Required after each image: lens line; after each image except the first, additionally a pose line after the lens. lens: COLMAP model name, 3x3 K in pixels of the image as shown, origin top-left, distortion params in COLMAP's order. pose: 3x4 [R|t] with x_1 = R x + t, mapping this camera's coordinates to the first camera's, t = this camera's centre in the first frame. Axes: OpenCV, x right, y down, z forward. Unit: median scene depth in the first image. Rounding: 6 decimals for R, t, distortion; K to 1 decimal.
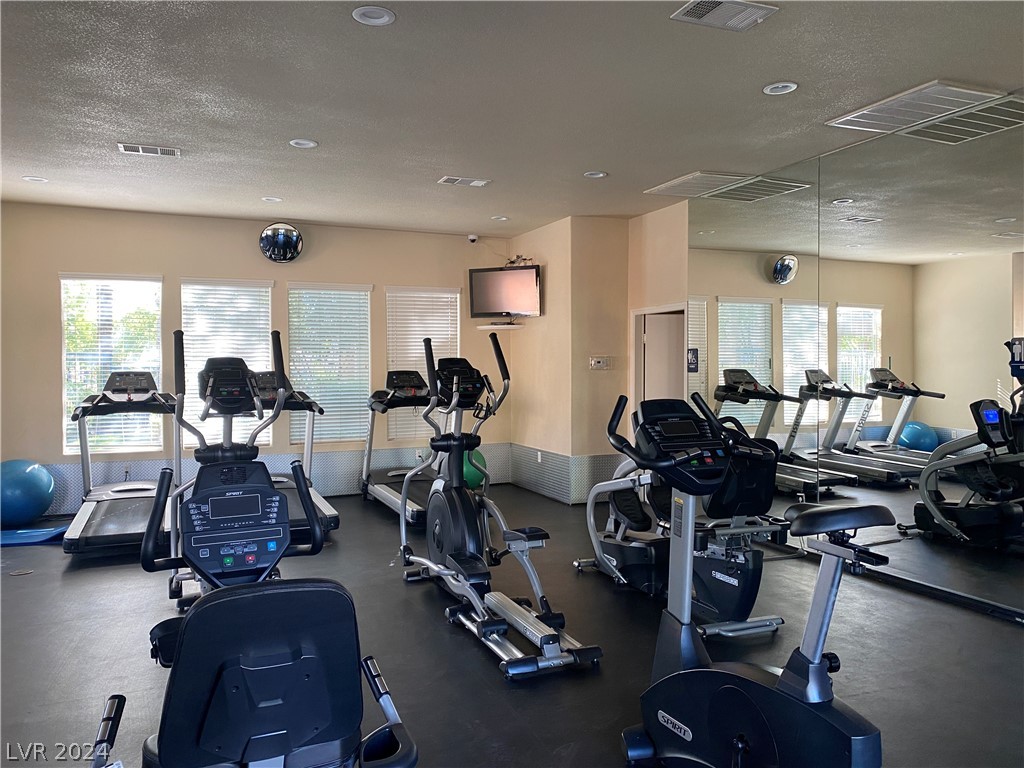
lens RADIAL K [[812.7, 0, 512.0], [0, 812.7, 384.0], [0, 0, 1]] dist [-0.001979, -0.003572]
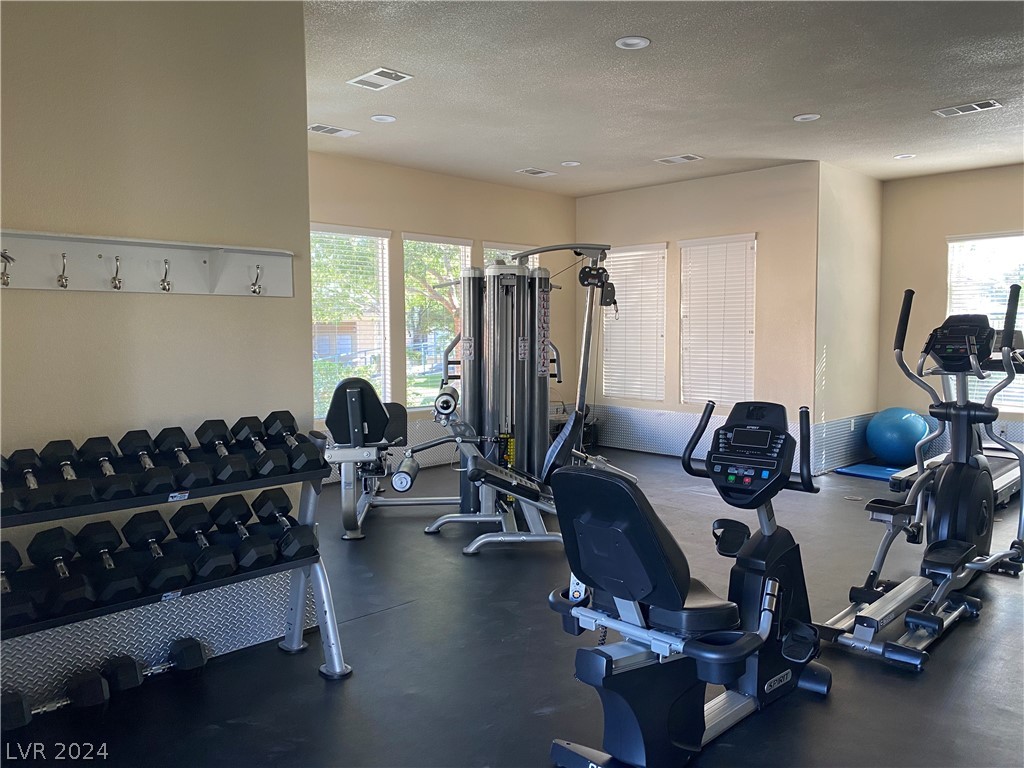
lens RADIAL K [[812.7, 0, 512.0], [0, 812.7, 384.0], [0, 0, 1]] dist [-0.001979, -0.003572]
pose [[0.332059, 0.082628, -0.939633, 0.629939], [-0.029006, 0.996579, 0.077385, -0.016498], [0.942813, 0.001558, 0.333320, 0.214373]]
